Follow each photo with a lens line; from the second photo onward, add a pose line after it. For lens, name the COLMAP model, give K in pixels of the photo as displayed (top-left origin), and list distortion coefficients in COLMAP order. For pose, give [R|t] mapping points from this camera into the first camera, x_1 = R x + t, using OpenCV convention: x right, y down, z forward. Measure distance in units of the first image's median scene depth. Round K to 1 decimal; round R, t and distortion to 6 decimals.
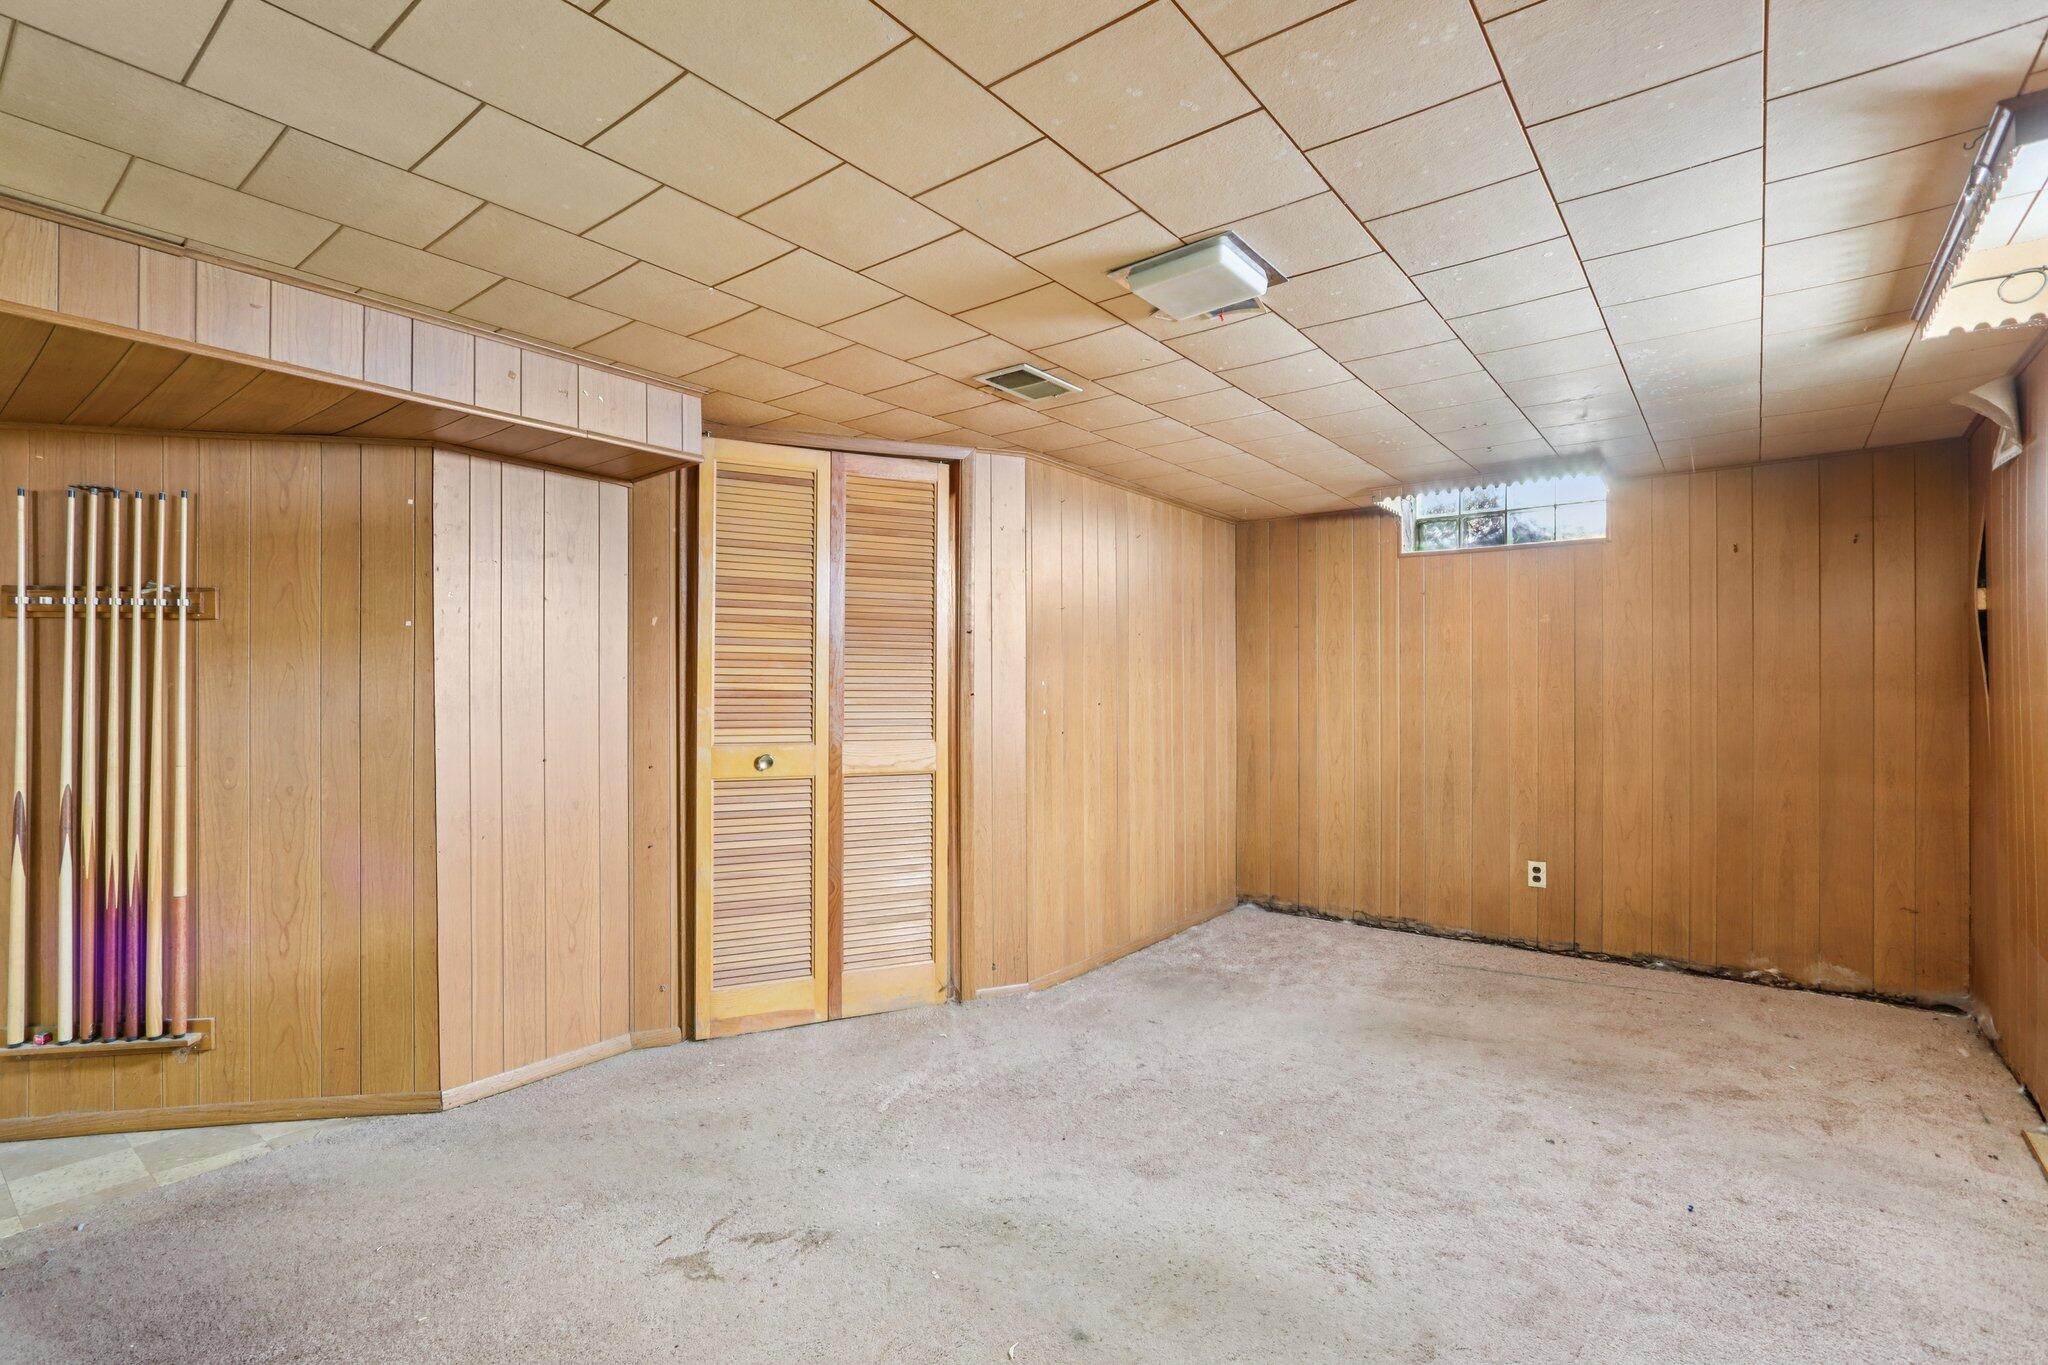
lens RADIAL K [[951.1, 0, 996.4], [0, 951.1, 689.5], [0, 0, 1]] dist [-0.019555, -0.000117]
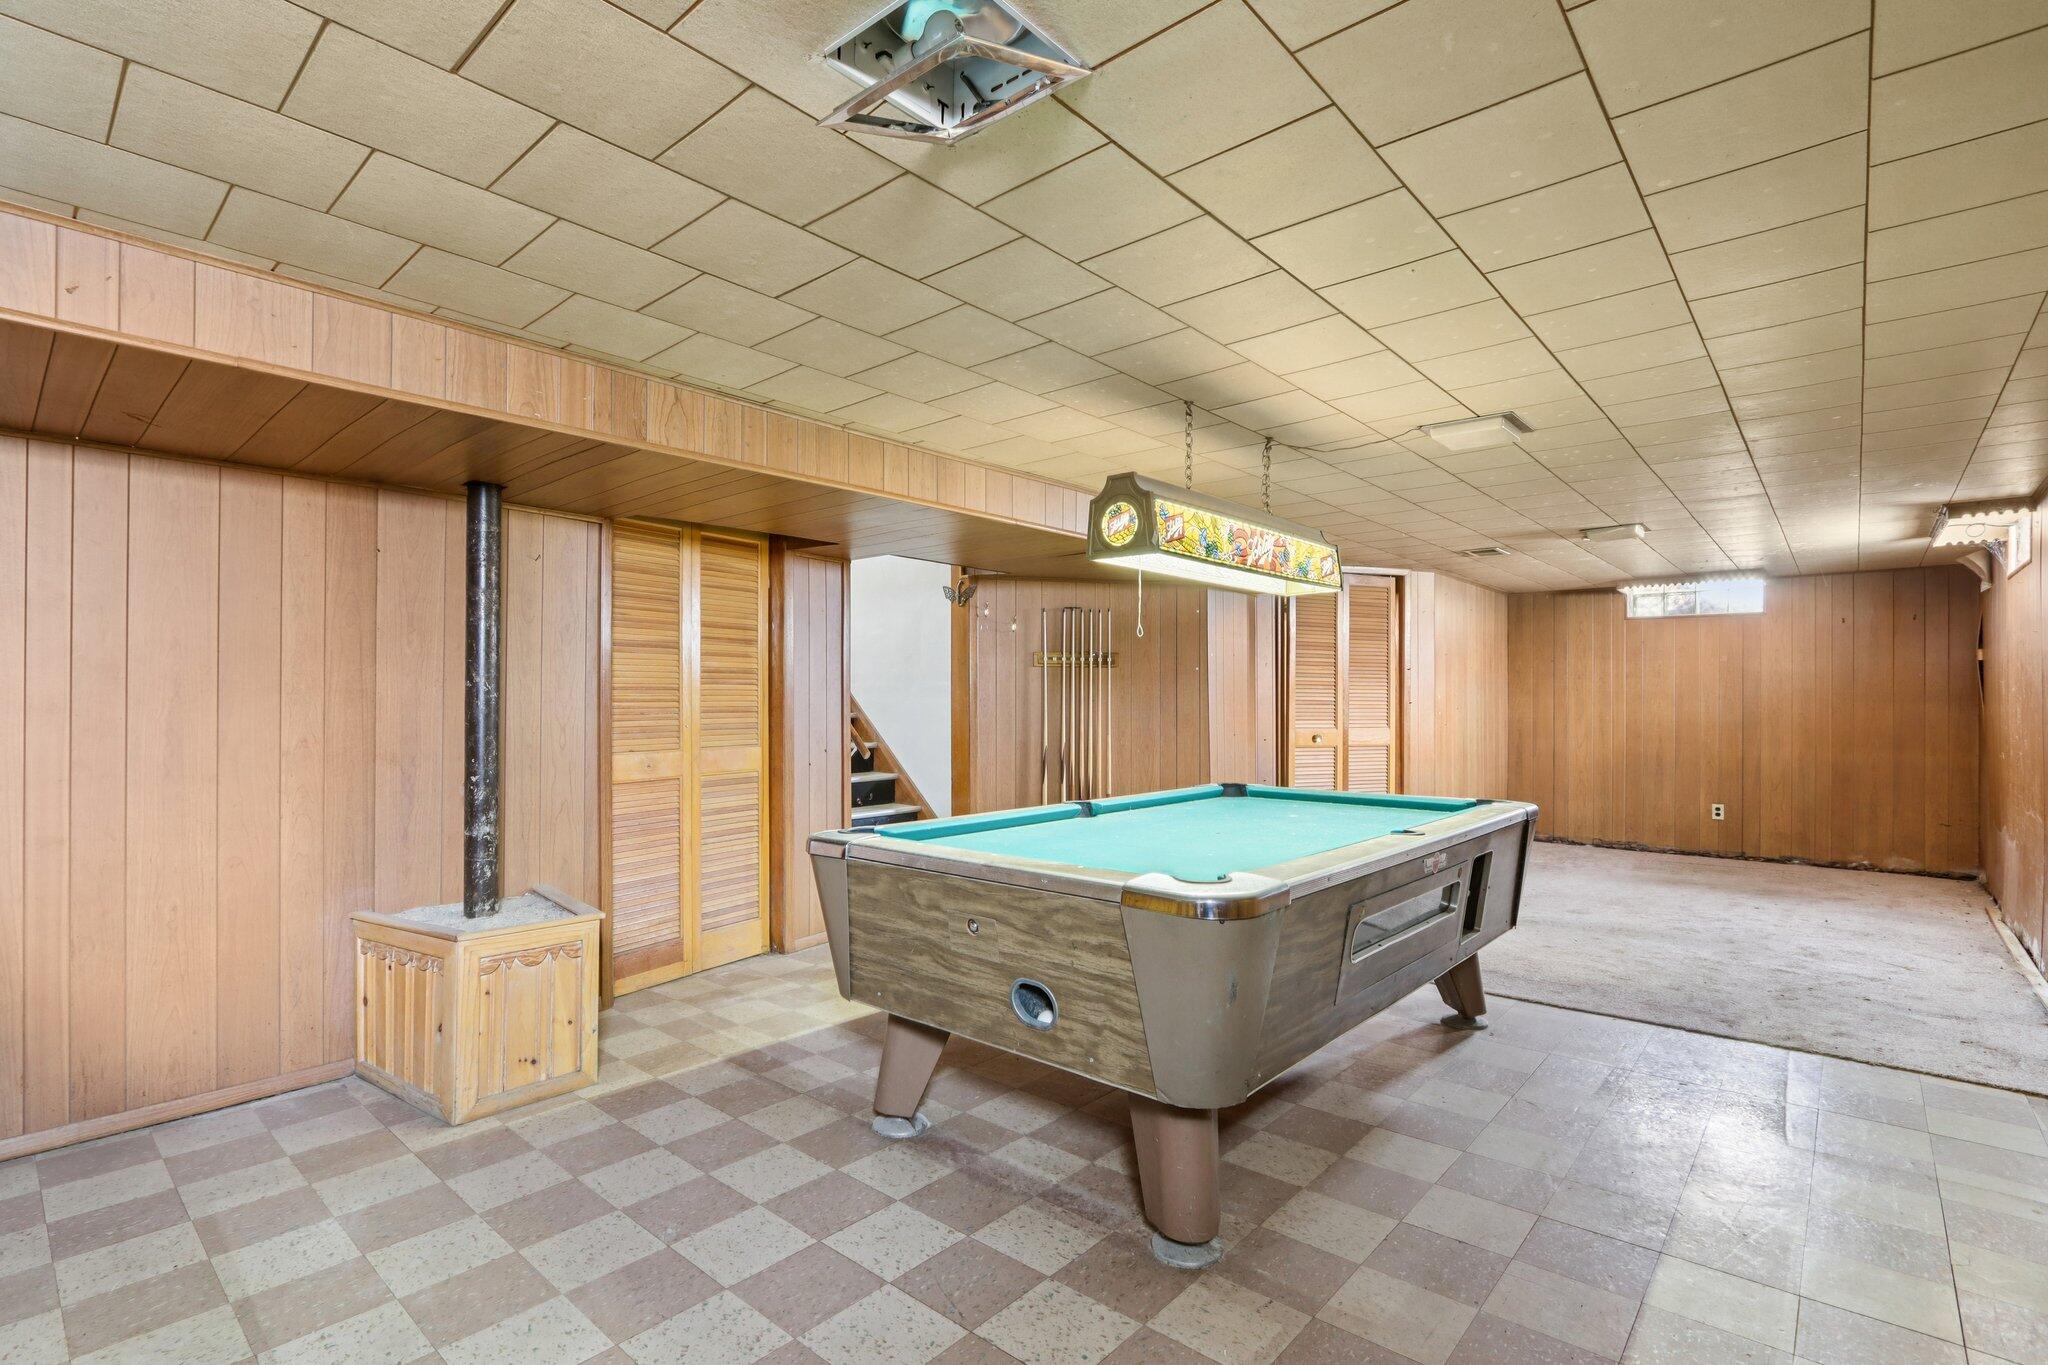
lens RADIAL K [[934.7, 0, 1018.6], [0, 934.7, 698.7], [0, 0, 1]] dist [-0.015711, 0.000260]
pose [[0.998261, 0.002936, -0.058876, -0.639218], [-0.002909, 0.999996, 0.000551, -0.001990], [0.058877, -0.000379, 0.998265, -0.799806]]
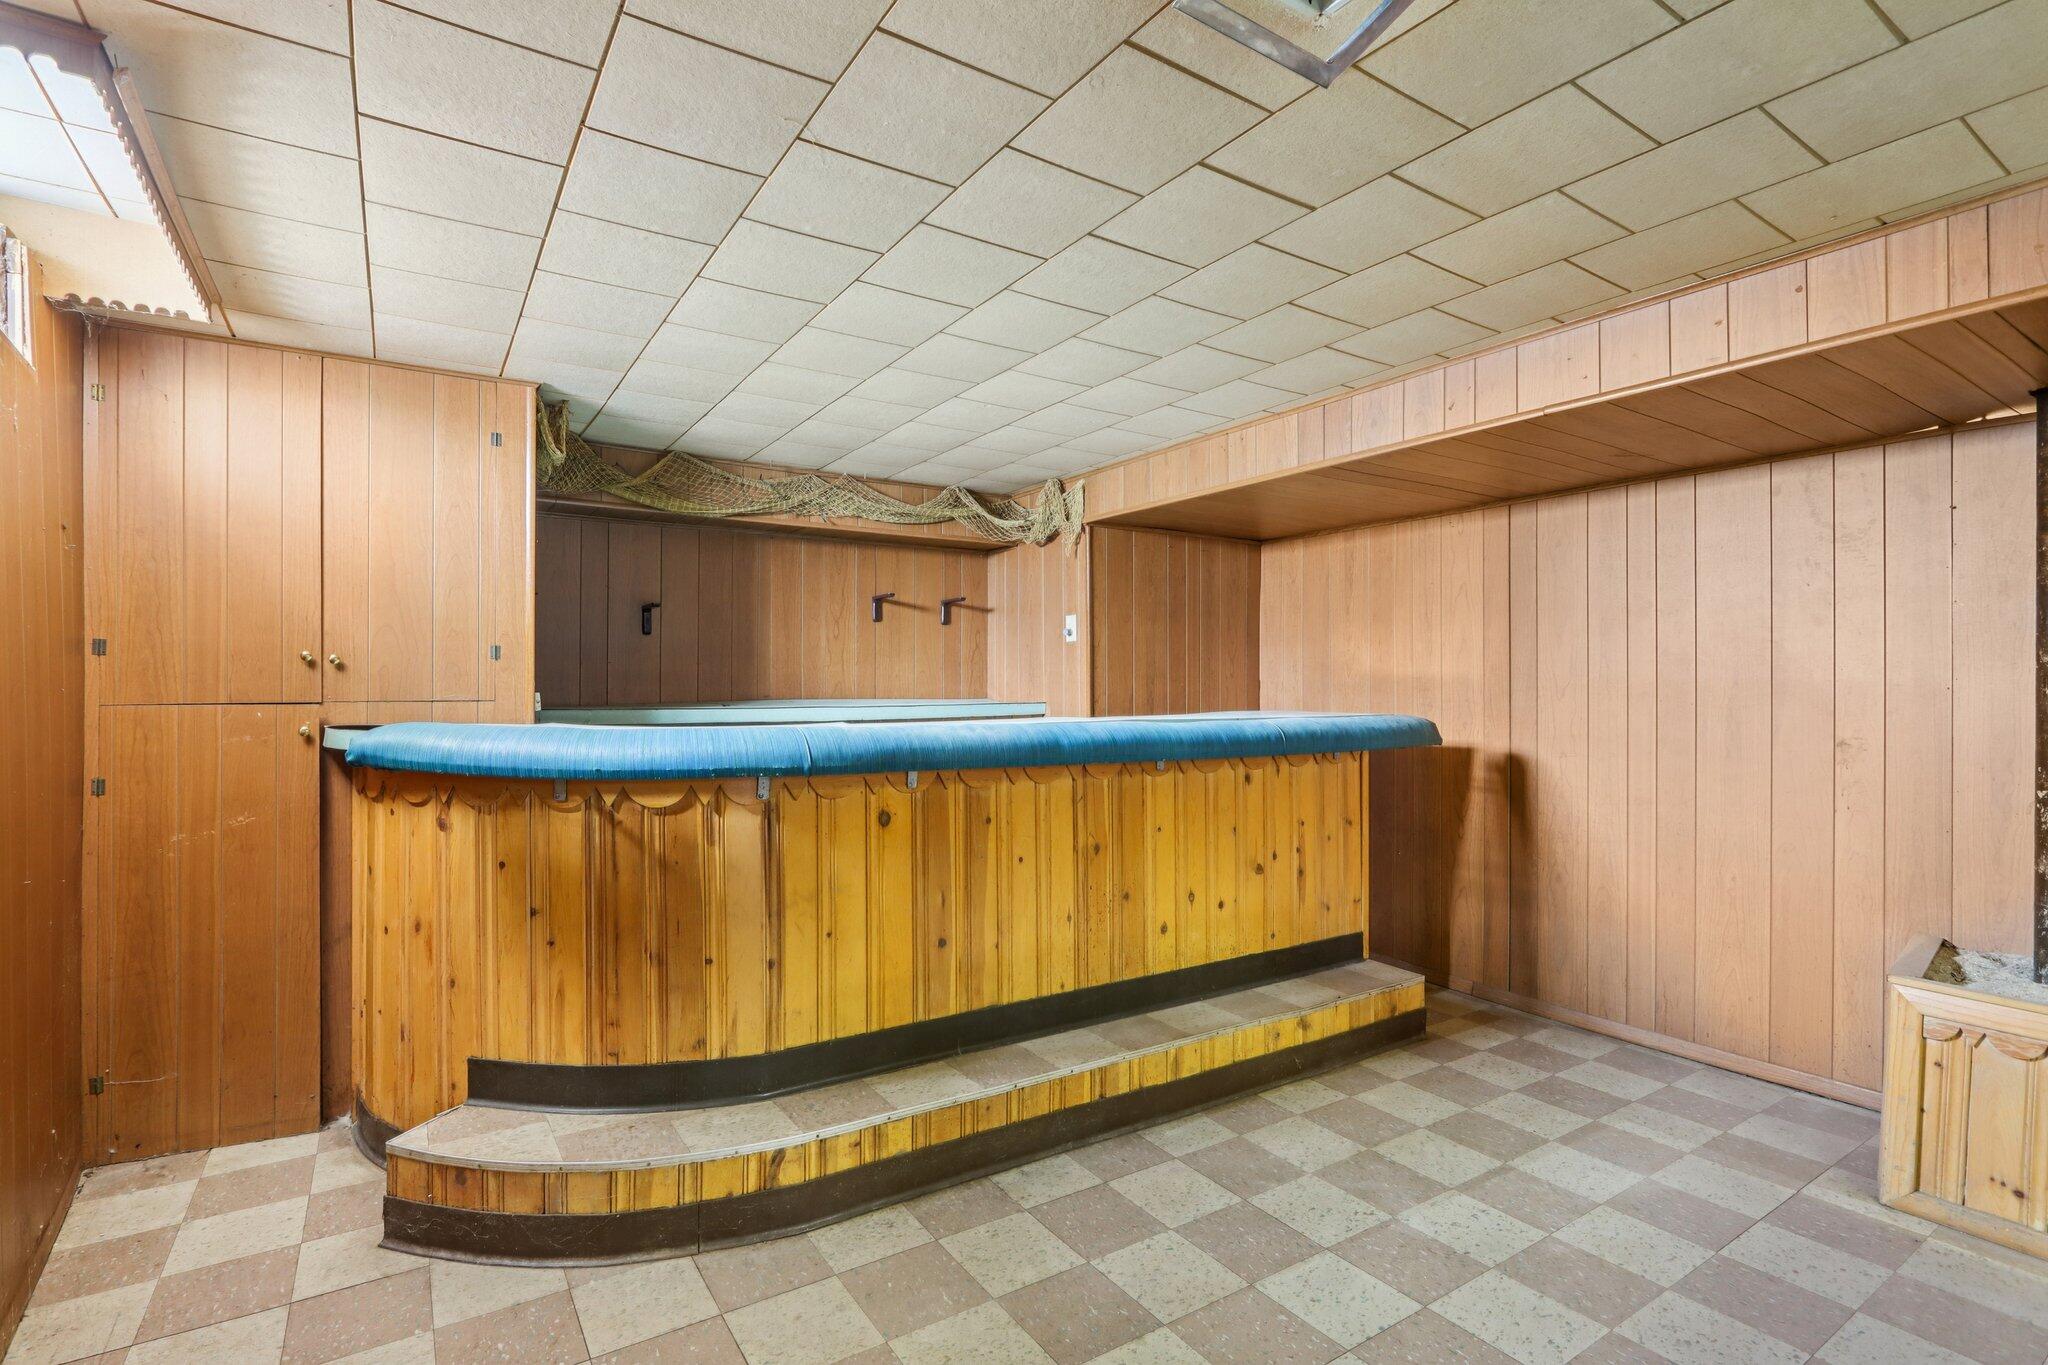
lens RADIAL K [[955.8, 0, 990.4], [0, 955.8, 689.0], [0, 0, 1]] dist [-0.006165, -0.000460]
pose [[-0.324711, 0.003445, -0.945807, -0.316028], [0.005665, 0.999983, 0.001697, -0.002173], [0.945796, -0.004807, -0.324725, -0.391557]]
